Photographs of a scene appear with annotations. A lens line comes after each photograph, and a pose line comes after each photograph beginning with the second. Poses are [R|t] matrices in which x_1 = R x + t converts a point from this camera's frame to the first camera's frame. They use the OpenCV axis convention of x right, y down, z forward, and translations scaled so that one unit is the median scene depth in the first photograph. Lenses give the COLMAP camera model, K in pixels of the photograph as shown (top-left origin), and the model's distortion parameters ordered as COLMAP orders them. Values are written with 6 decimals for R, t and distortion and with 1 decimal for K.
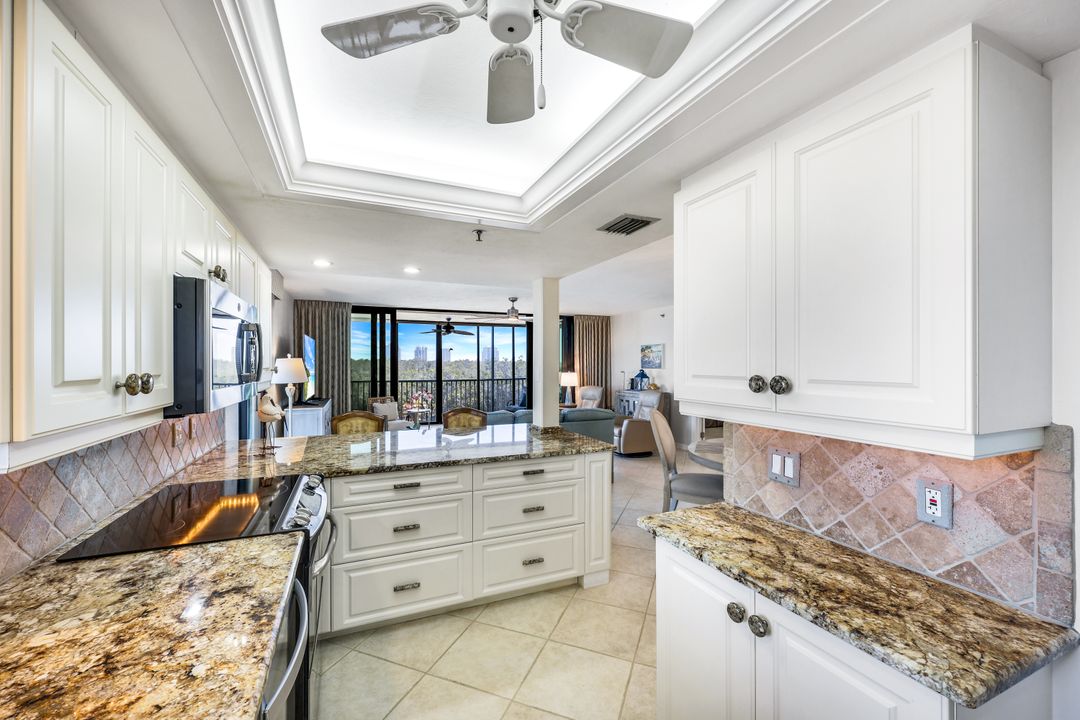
lens RADIAL K [[438.7, 0, 537.5], [0, 438.7, 361.1], [0, 0, 1]] dist [-0.001914, 0.000055]
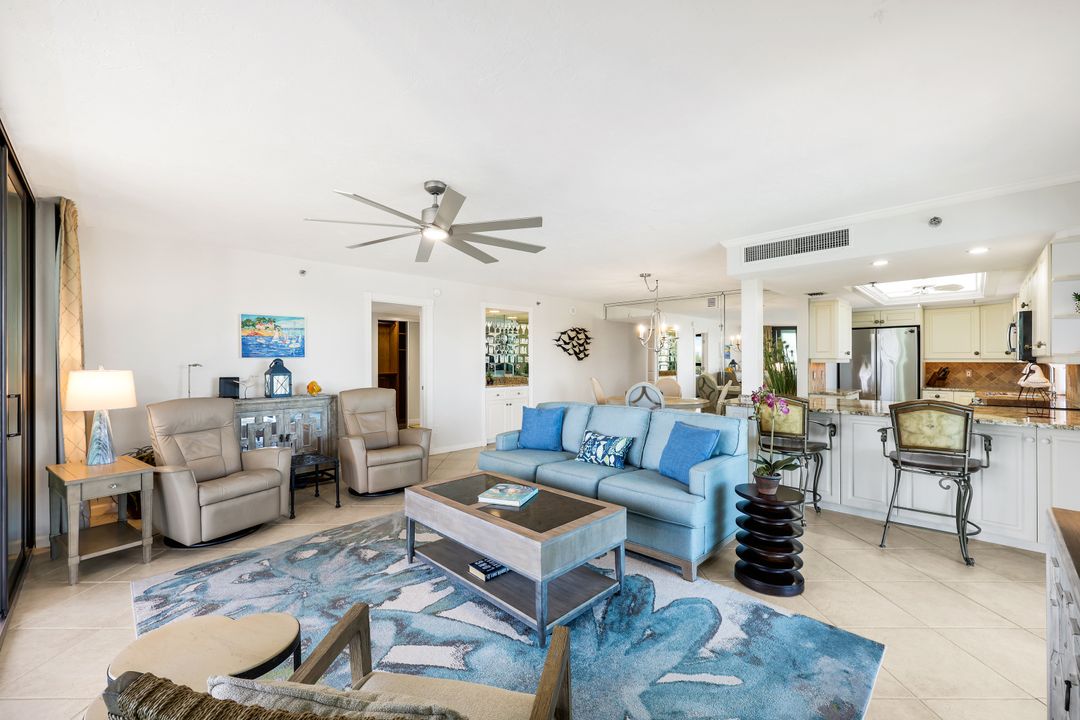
lens RADIAL K [[438.7, 0, 534.5], [0, 438.7, 359.4], [0, 0, 1]] dist [-0.001914, 0.000055]
pose [[-0.358883, 0.001462, 0.933381, -0.388117], [0.000949, 0.999999, -0.001201, 0.019921], [-0.933382, 0.000455, -0.358884, 0.859693]]
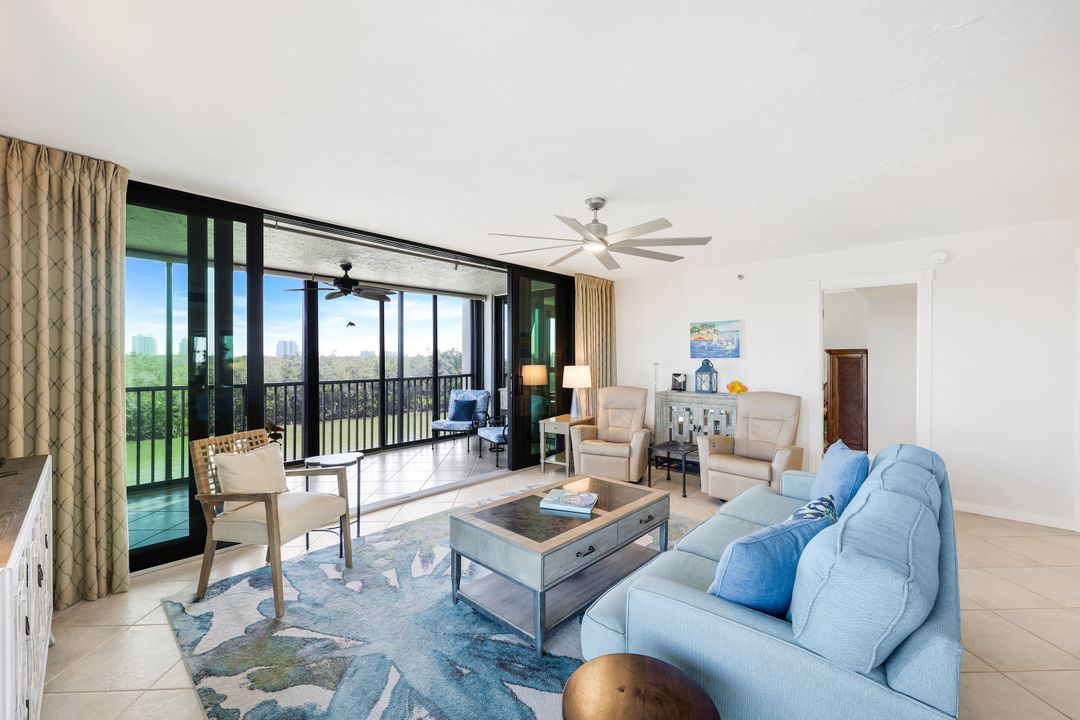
lens RADIAL K [[438.7, 0, 538.0], [0, 438.7, 358.6], [0, 0, 1]] dist [-0.001914, 0.000055]
pose [[0.919570, -0.002504, 0.392918, -0.230747], [0.000968, 0.999991, 0.004108, 0.014427], [-0.392925, -0.003397, 0.919564, 0.487537]]
